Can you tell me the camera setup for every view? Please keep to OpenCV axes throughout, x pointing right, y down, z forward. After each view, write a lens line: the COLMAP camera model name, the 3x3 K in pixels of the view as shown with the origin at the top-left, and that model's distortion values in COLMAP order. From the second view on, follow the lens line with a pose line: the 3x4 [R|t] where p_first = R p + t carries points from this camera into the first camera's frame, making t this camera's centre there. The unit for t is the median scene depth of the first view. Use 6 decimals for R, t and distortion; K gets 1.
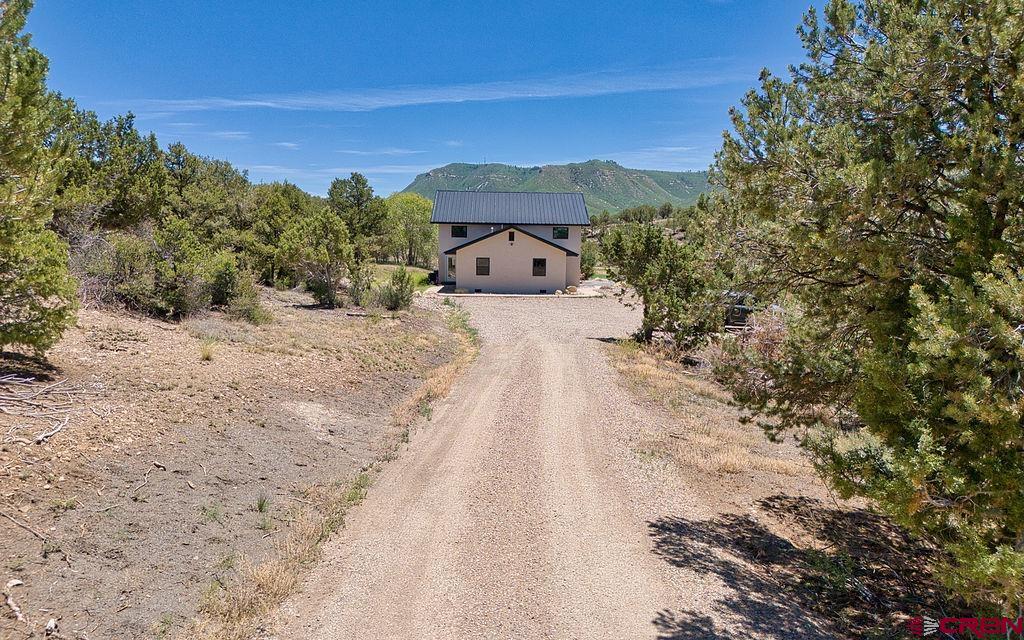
lens RADIAL K [[713.2, 0, 512.0], [0, 713.2, 320.0], [0, 0, 1]] dist [0.077390, -0.072507]
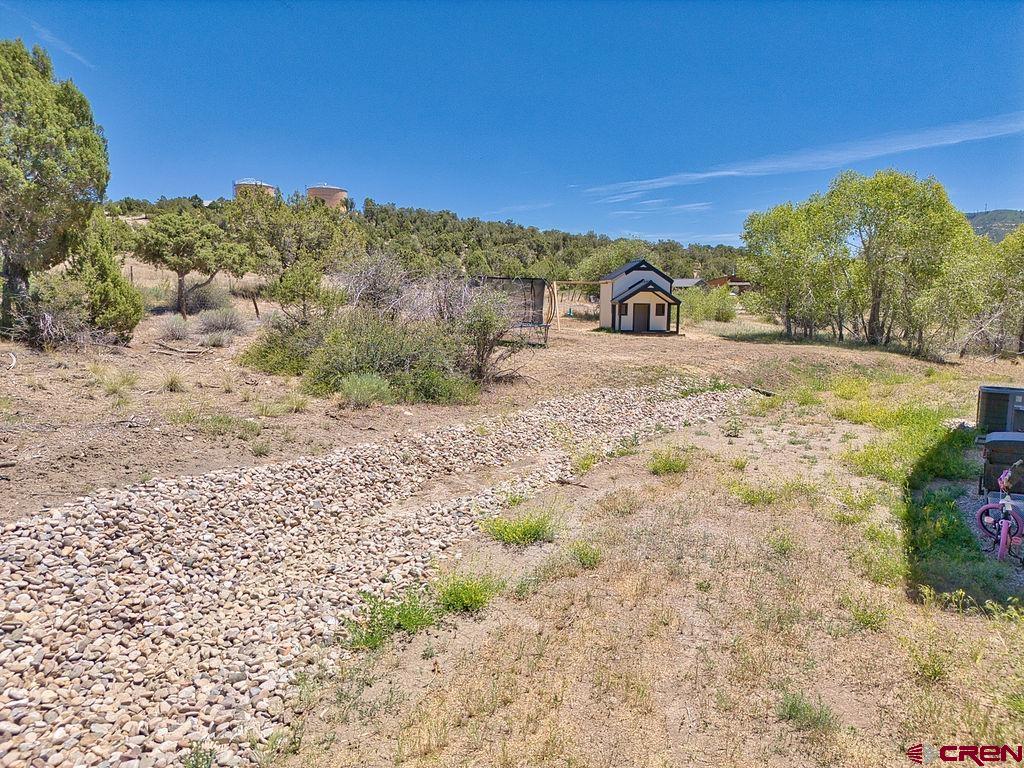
lens RADIAL K [[703.7, 0, 512.0], [0, 703.7, 384.0], [0, 0, 1]] dist [0.044468, 0.000234]
pose [[0.817546, 0.060600, -0.572666, -0.076023], [-0.061311, 0.997955, 0.018076, -0.049950], [0.572591, 0.020333, 0.819589, 0.549673]]
